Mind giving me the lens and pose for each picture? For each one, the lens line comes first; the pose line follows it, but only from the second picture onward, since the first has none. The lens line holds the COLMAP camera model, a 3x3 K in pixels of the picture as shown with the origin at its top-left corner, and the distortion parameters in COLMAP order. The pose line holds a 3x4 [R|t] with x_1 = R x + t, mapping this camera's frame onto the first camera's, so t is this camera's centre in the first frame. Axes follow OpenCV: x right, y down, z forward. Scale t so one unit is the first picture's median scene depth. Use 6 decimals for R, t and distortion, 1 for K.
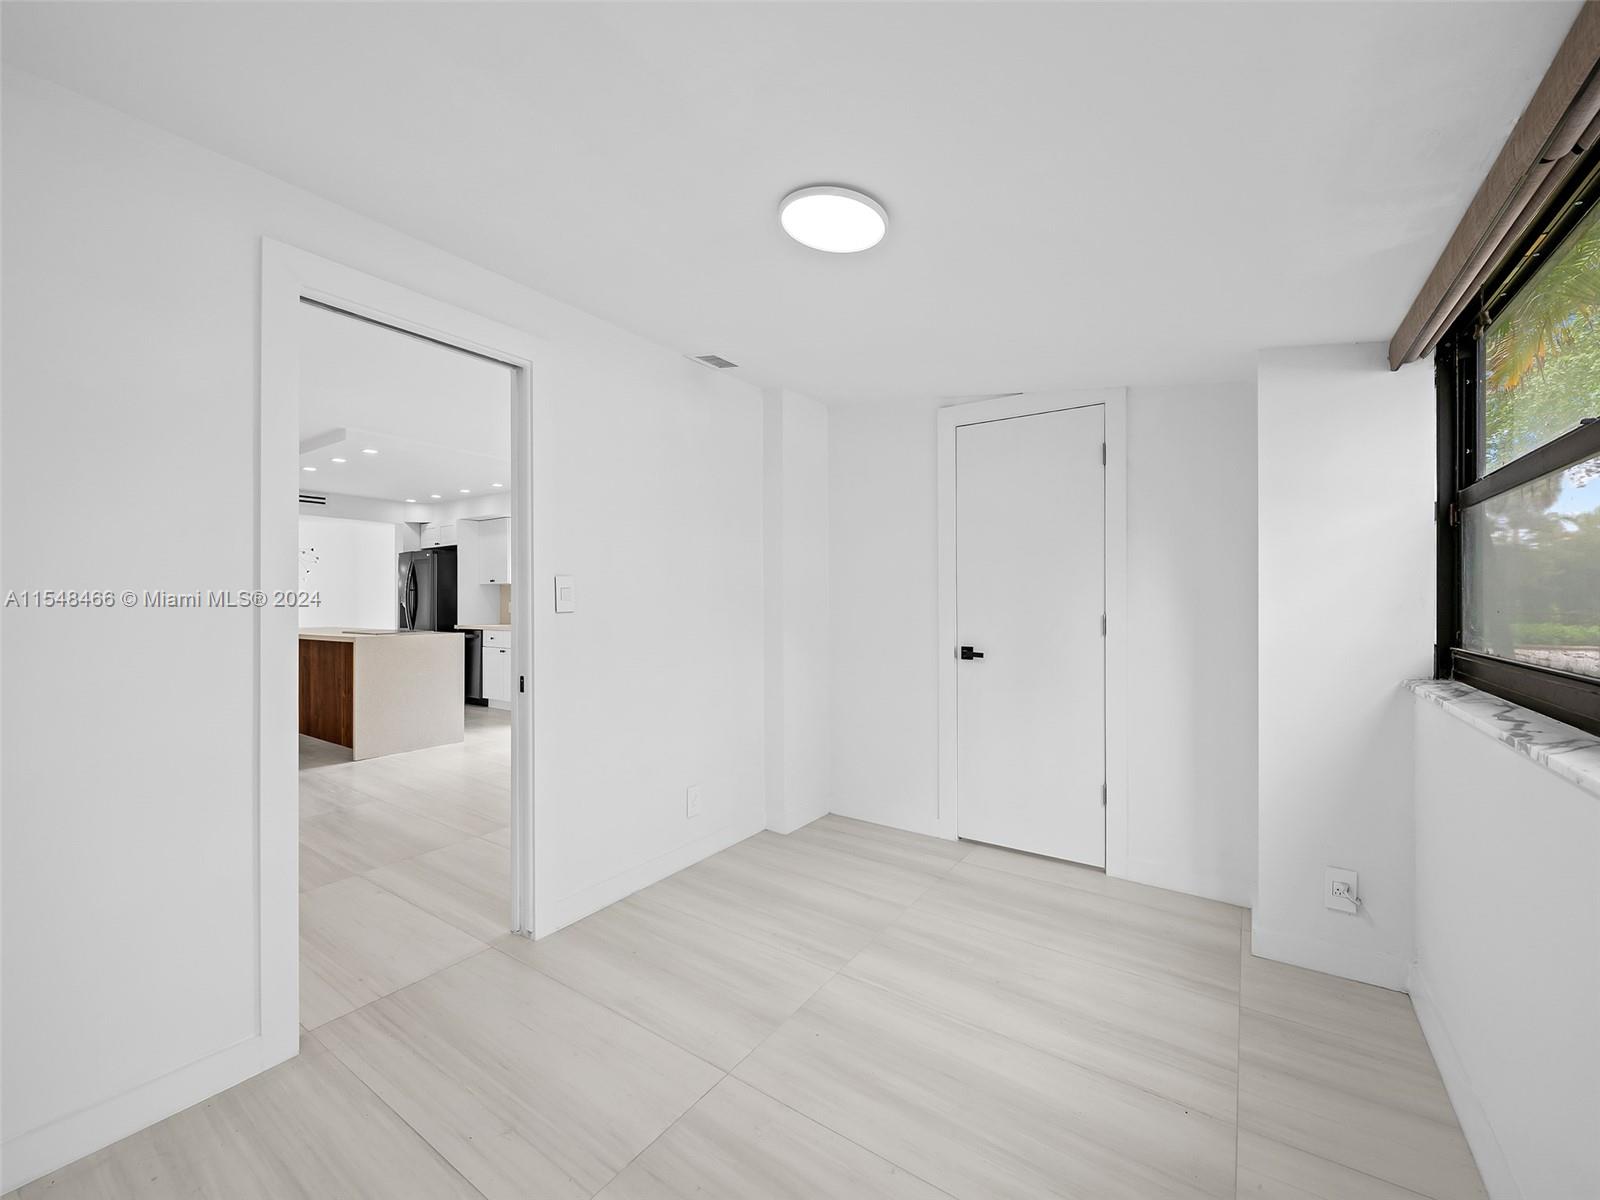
lens RADIAL K [[659.2, 0, 807.6], [0, 659.2, 606.4], [0, 0, 1]] dist [-0.007251, 0.000144]
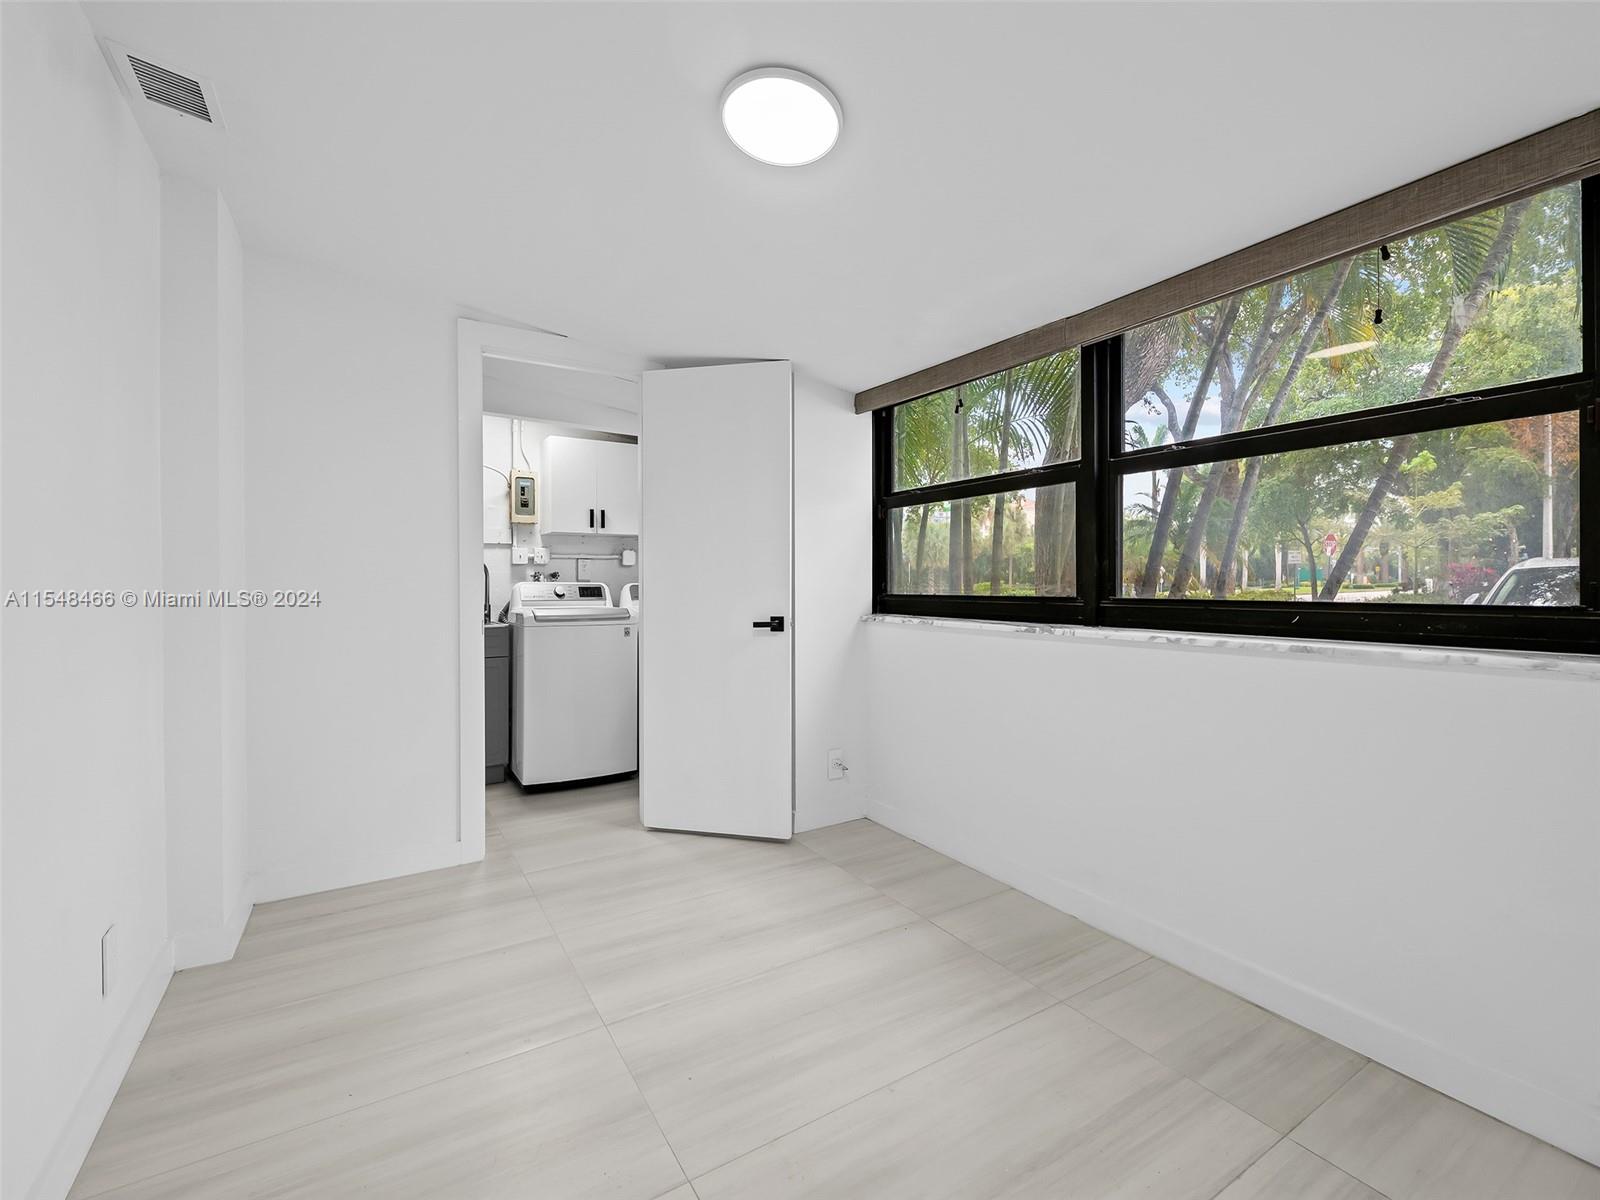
lens RADIAL K [[695.6, 0, 809.3], [0, 695.6, 587.1], [0, 0, 1]] dist [0.001454, -0.000787]
pose [[0.397978, -0.015428, 0.917265, -0.620232], [0.013918, 0.999845, 0.010778, 0.024112], [-0.917289, 0.008477, 0.398131, 0.440660]]
